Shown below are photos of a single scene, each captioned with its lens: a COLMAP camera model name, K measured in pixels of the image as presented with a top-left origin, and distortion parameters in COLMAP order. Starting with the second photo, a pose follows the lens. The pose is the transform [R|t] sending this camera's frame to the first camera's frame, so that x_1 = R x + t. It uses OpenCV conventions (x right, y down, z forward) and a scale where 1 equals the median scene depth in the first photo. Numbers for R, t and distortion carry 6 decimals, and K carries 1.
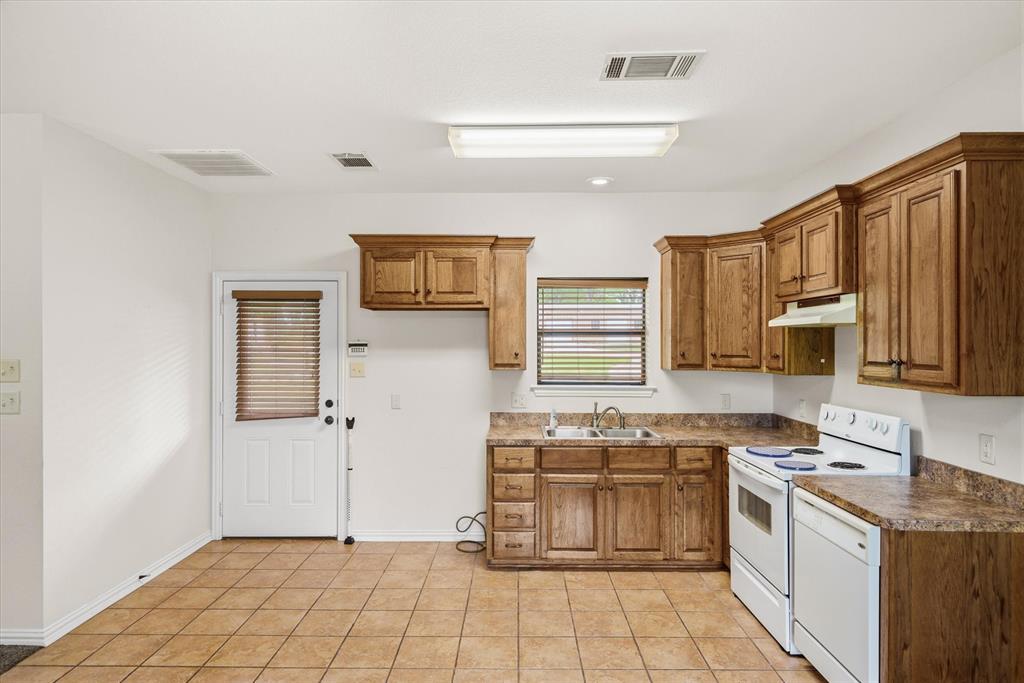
lens RADIAL K [[596.0, 0, 512.0], [0, 596.0, 341.5], [0, 0, 1]] dist [0.000809, -0.000051]
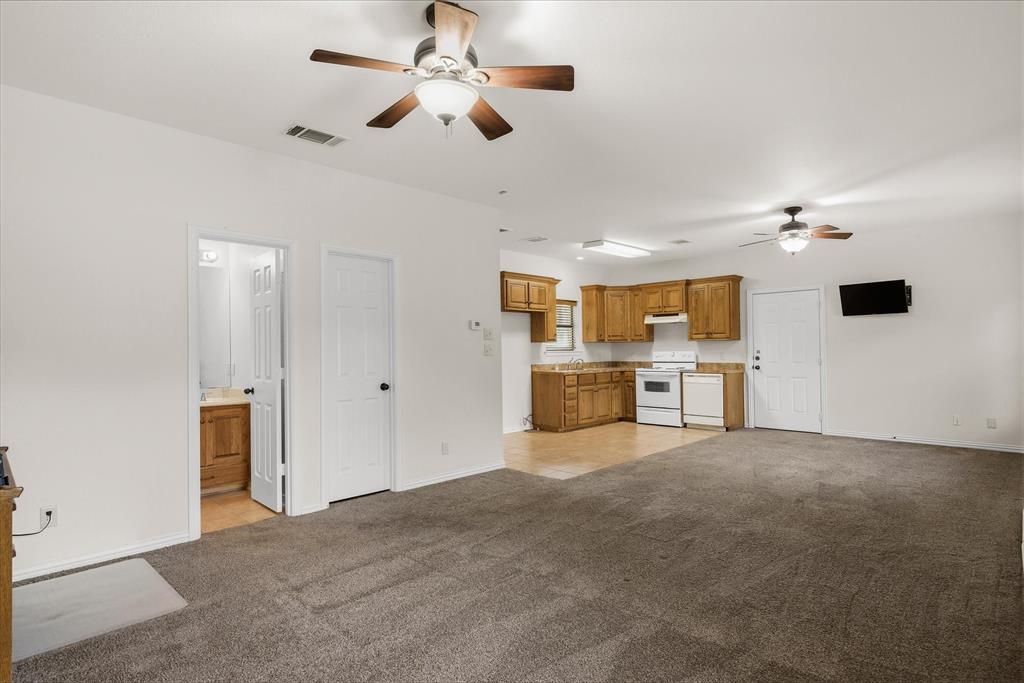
lens RADIAL K [[554.3, 0, 512.0], [0, 554.3, 341.5], [0, 0, 1]] dist [0.048409, 0.000105]
pose [[0.670949, -0.002965, 0.741498, -1.679738], [0.008965, 0.999951, -0.004114, 0.056315], [-0.741449, 0.009408, 0.670943, -0.227151]]
